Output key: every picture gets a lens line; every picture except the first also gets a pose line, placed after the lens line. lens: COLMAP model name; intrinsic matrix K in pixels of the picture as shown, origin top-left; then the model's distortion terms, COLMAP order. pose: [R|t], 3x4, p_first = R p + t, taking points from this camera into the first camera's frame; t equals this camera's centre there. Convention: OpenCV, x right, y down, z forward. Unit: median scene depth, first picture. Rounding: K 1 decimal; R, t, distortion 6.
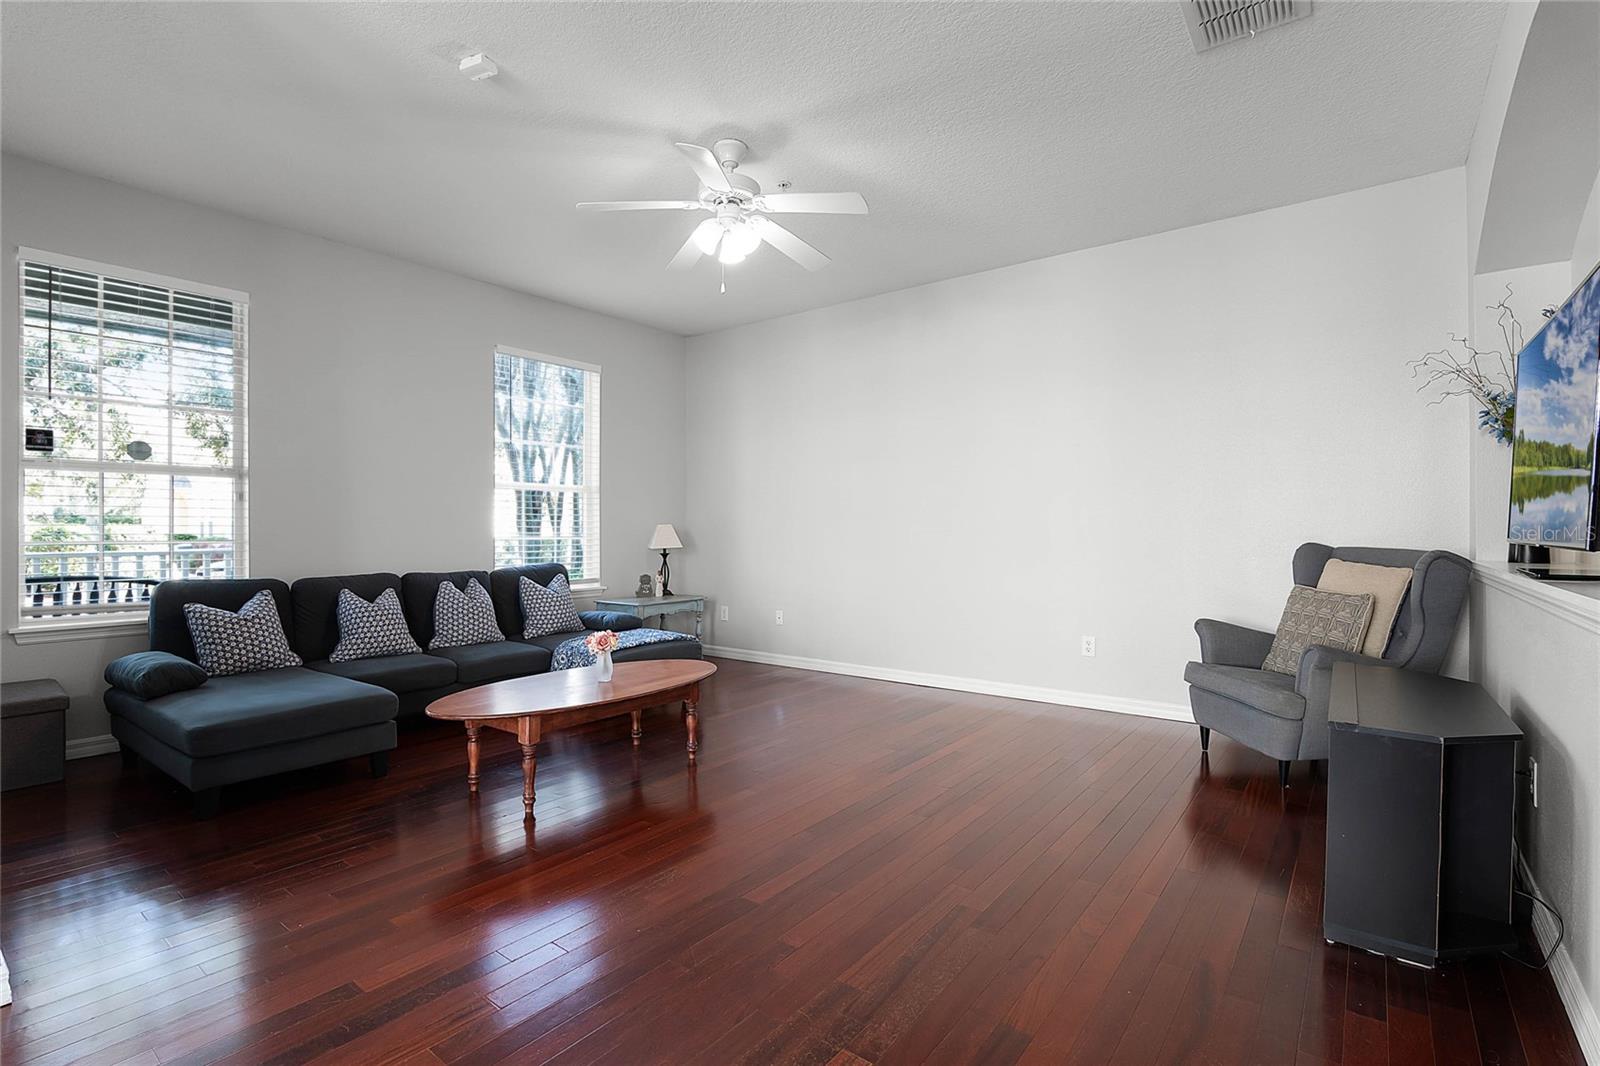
lens RADIAL K [[750.2, 0, 803.4], [0, 750.2, 530.4], [0, 0, 1]] dist [-0.020236, 0.006130]
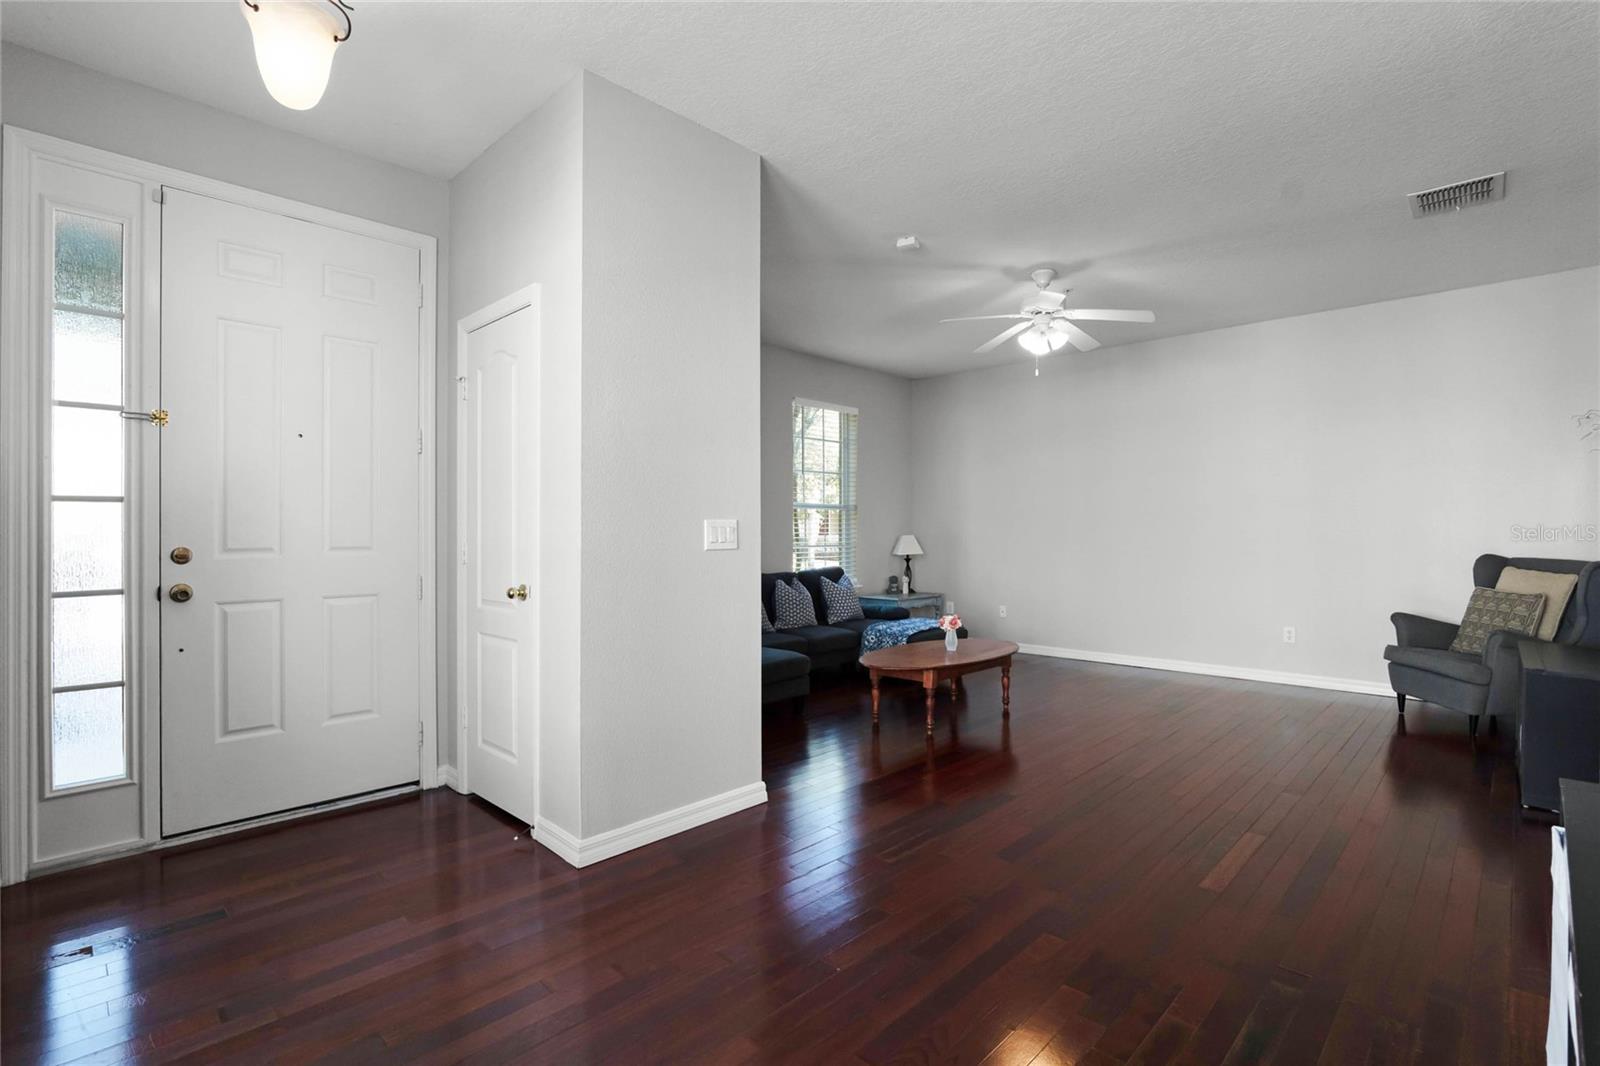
lens RADIAL K [[750.2, 0, 803.4], [0, 750.2, 530.4], [0, 0, 1]] dist [-0.020236, 0.006130]
pose [[0.993291, -0.000204, -0.115645, -0.357666], [-0.000064, 0.999997, -0.002316, -0.022295], [0.115645, 0.002308, 0.993288, -0.421145]]
